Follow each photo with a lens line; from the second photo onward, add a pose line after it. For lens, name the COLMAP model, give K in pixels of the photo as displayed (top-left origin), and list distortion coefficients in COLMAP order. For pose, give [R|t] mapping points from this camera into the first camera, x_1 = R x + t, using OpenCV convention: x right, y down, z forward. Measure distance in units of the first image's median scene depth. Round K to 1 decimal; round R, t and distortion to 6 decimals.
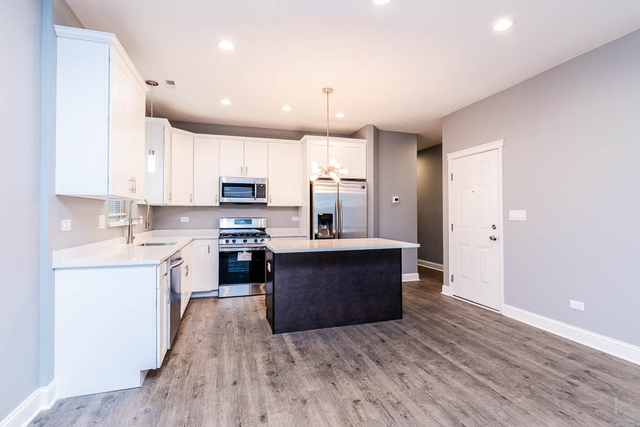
lens RADIAL K [[310.5, 0, 322.4], [0, 310.5, 211.5], [0, 0, 1]] dist [-0.008728, 0.001849]
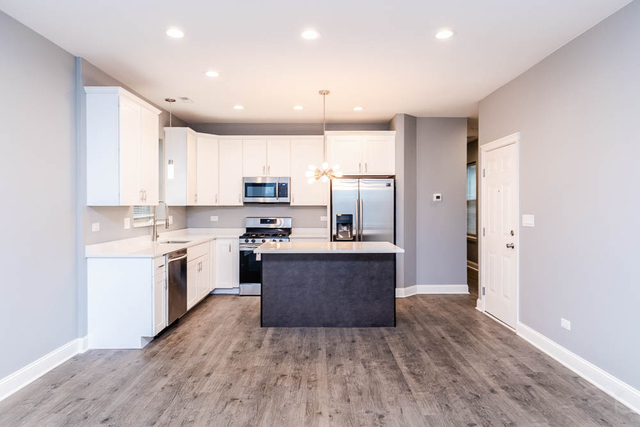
lens RADIAL K [[415.2, 0, 320.4], [0, 415.2, 210.0], [0, 0, 1]] dist [0.008187, -0.002016]
pose [[0.954280, 0.004572, -0.298878, 0.432704], [0.001598, 0.999791, 0.020395, -0.043517], [0.298909, -0.019940, 0.954073, -0.299865]]
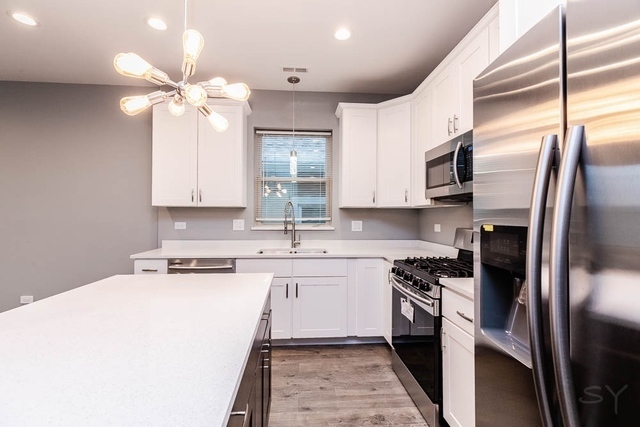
lens RADIAL K [[289.3, 0, 324.0], [0, 289.3, 213.4], [0, 0, 1]] dist [0.003329, -0.000638]
pose [[-0.226411, -0.009239, -0.973988, 0.281817], [0.003706, 0.999940, -0.010347, 0.000271], [0.974025, -0.005953, -0.226363, 1.286077]]
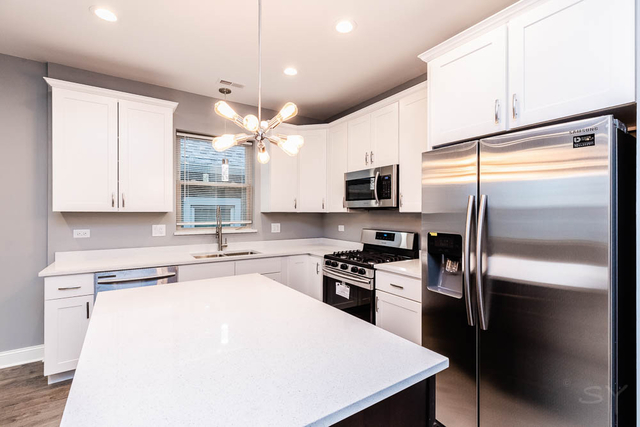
lens RADIAL K [[289.3, 0, 325.4], [0, 289.3, 214.5], [0, 0, 1]] dist [0.003329, -0.000638]
pose [[0.278135, 0.008891, -0.960501, 0.429264], [0.004249, 0.999936, 0.010487, -0.029322], [0.960533, -0.006997, 0.278080, 1.047515]]
